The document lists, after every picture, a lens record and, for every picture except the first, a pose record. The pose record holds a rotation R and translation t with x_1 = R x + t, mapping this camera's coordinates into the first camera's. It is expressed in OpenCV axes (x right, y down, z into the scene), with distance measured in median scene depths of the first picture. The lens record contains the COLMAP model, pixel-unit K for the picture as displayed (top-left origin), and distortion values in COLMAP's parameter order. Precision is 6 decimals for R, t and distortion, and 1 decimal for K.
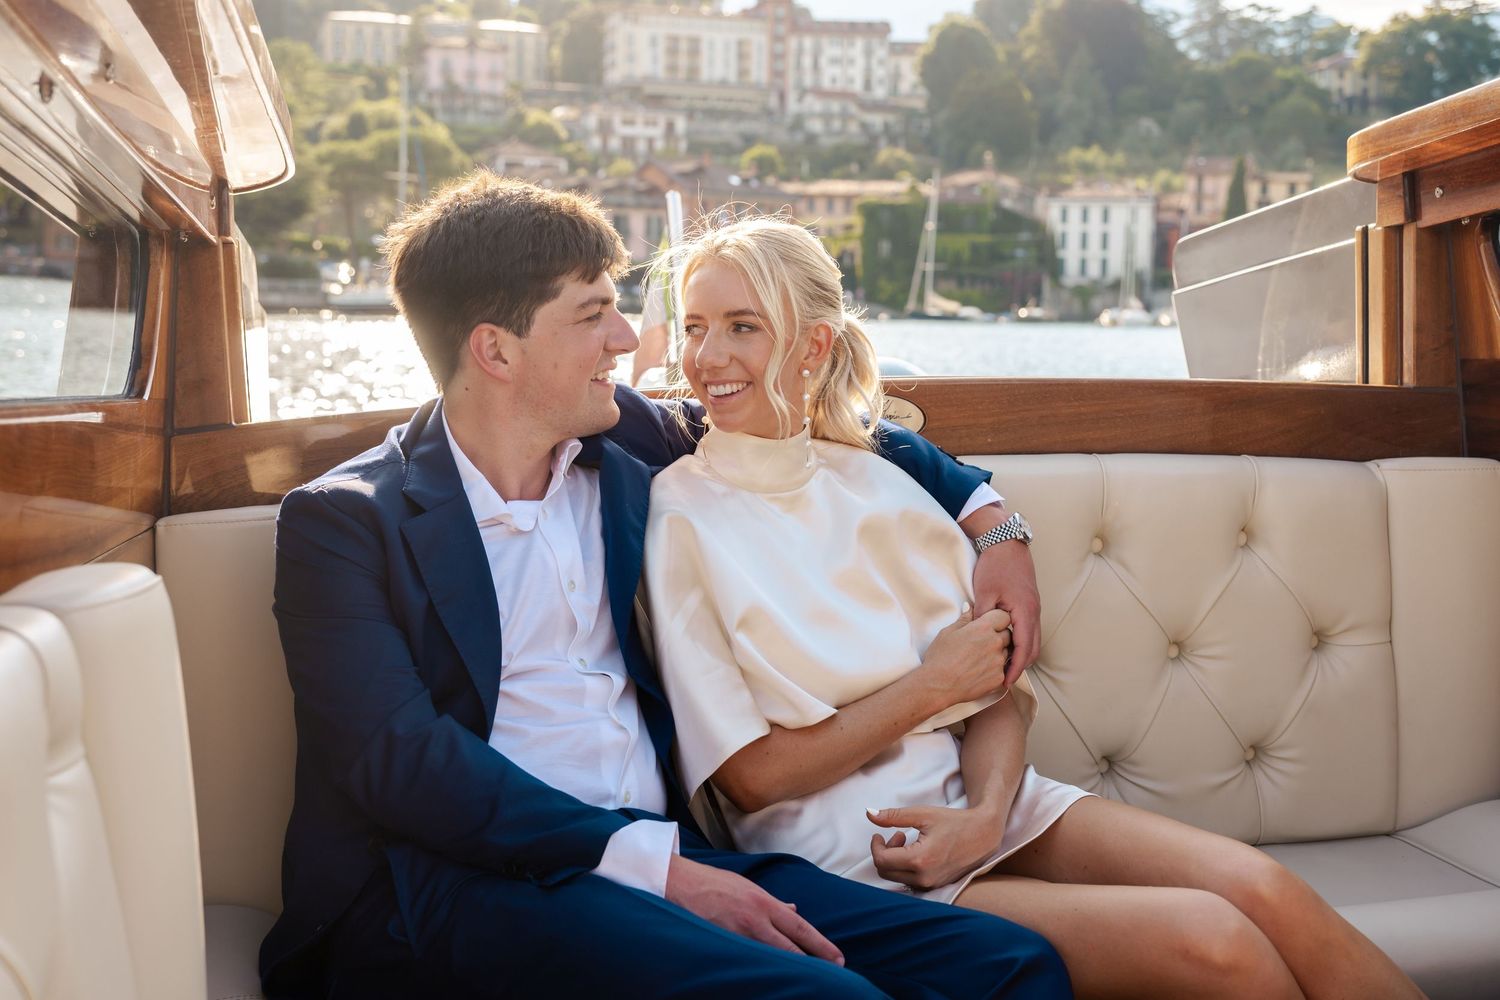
lens RADIAL K [[1838.5, 0, 762.9], [0, 1838.5, 458.8], [0, 0, 1]] dist [0.010791, 0.000000]
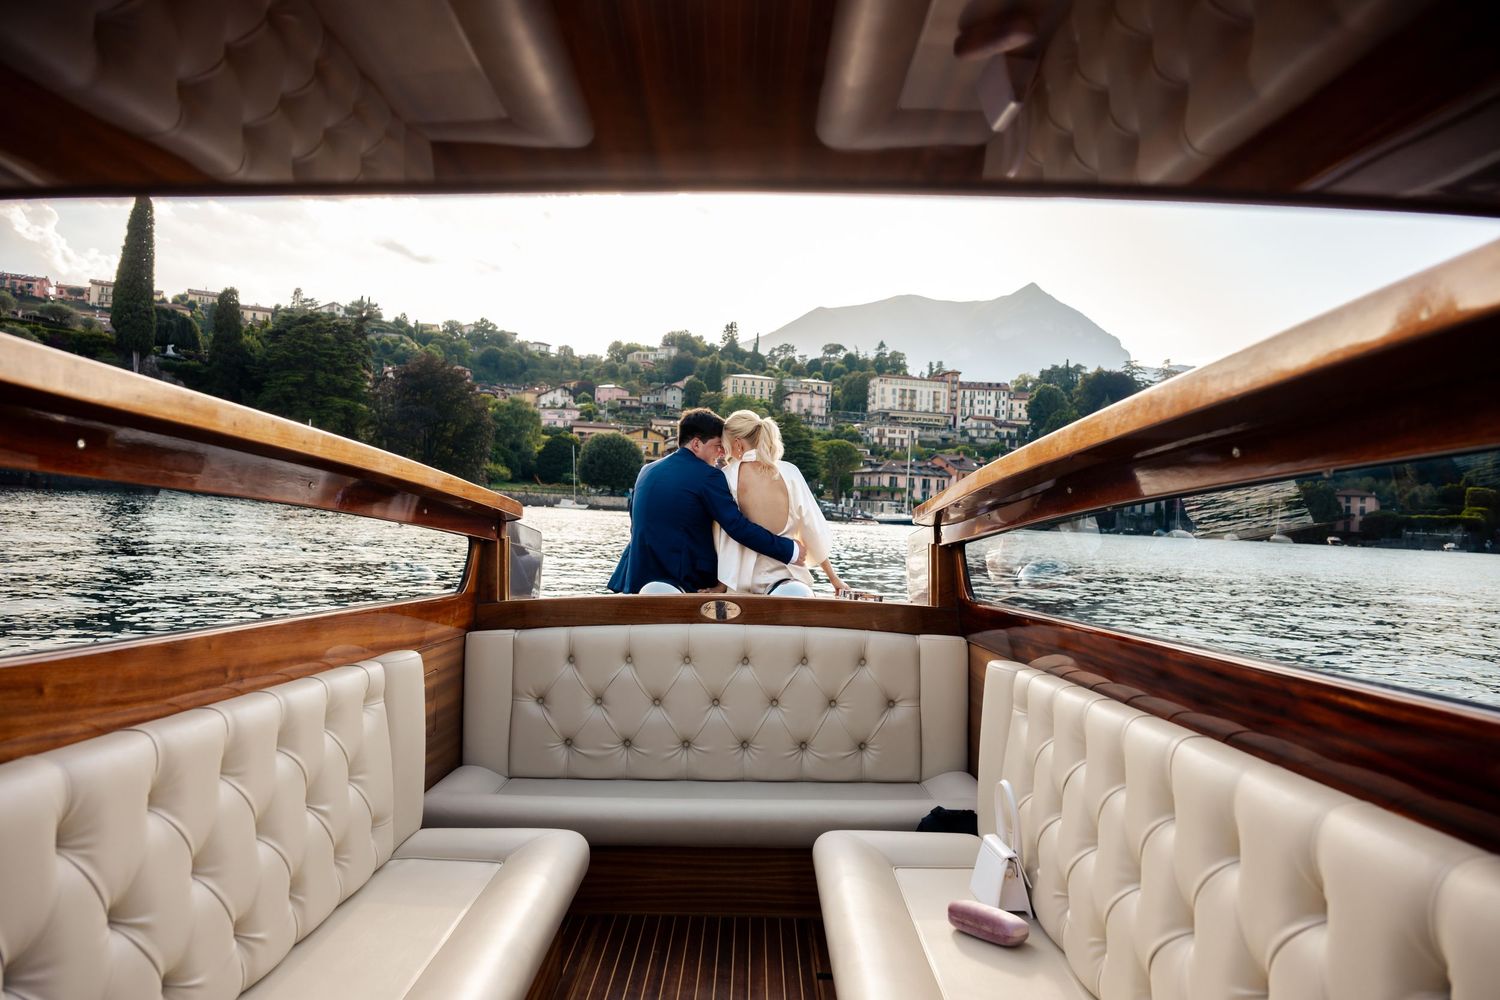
lens RADIAL K [[989.1, 0, 737.8], [0, 989.1, 499.1], [0, 0, 1]] dist [-0.011334, 0.002744]
pose [[0.990834, 0.030182, -0.131671, -0.083447], [-0.042690, 0.994728, -0.093236, 0.007760], [0.128163, 0.098003, 0.986899, -0.122896]]
